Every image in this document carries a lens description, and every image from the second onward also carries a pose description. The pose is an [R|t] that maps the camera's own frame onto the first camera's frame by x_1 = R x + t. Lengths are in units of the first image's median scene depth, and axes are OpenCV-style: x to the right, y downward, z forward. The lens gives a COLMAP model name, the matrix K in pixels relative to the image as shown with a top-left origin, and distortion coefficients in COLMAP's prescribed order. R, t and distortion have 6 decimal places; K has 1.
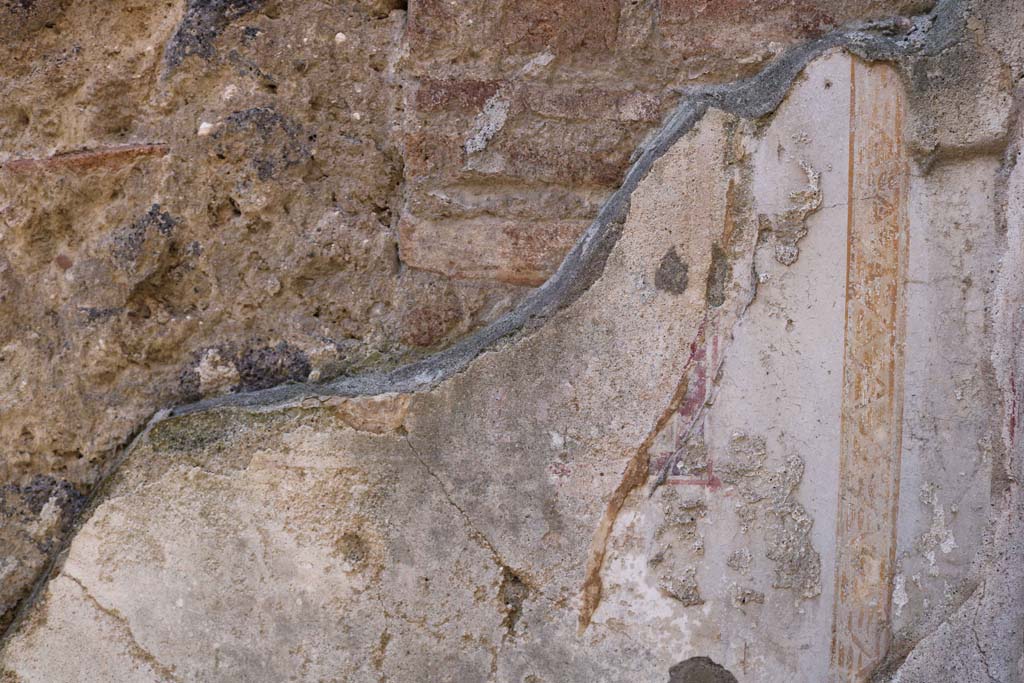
lens RADIAL K [[838.3, 0, 512.0], [0, 838.3, 341.5], [0, 0, 1]] dist [-0.145366, 0.092392]
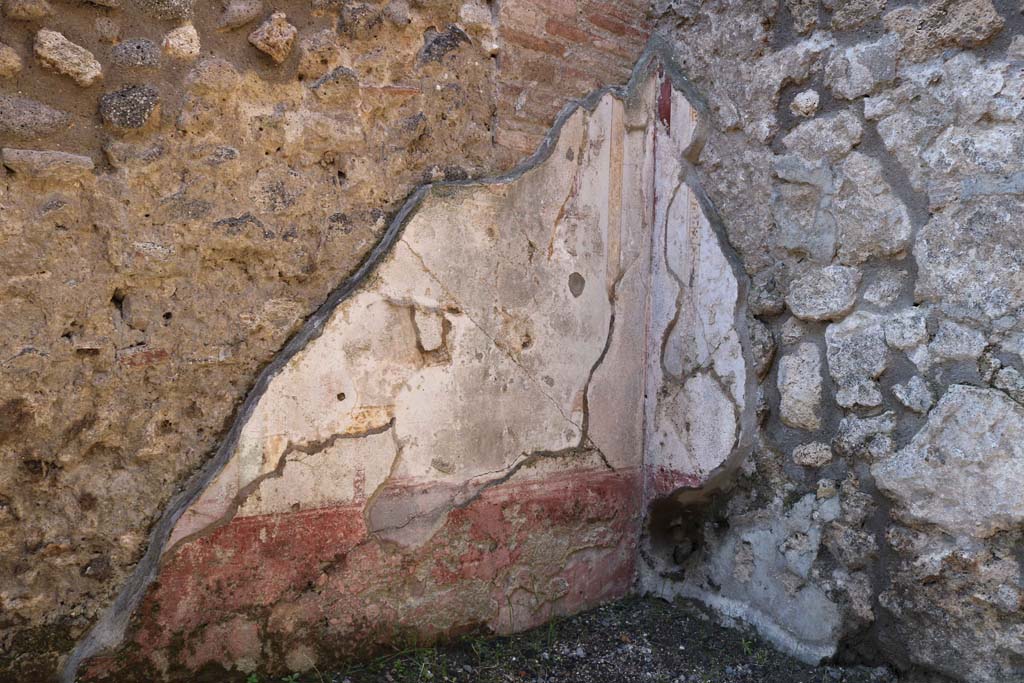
lens RADIAL K [[838.3, 0, 512.0], [0, 838.3, 341.5], [0, 0, 1]] dist [-0.145366, 0.092392]
pose [[0.806714, -0.027544, 0.590300, -1.969370], [-0.001804, 0.998794, 0.049069, 0.499699], [-0.590940, -0.040650, 0.805691, -1.566366]]
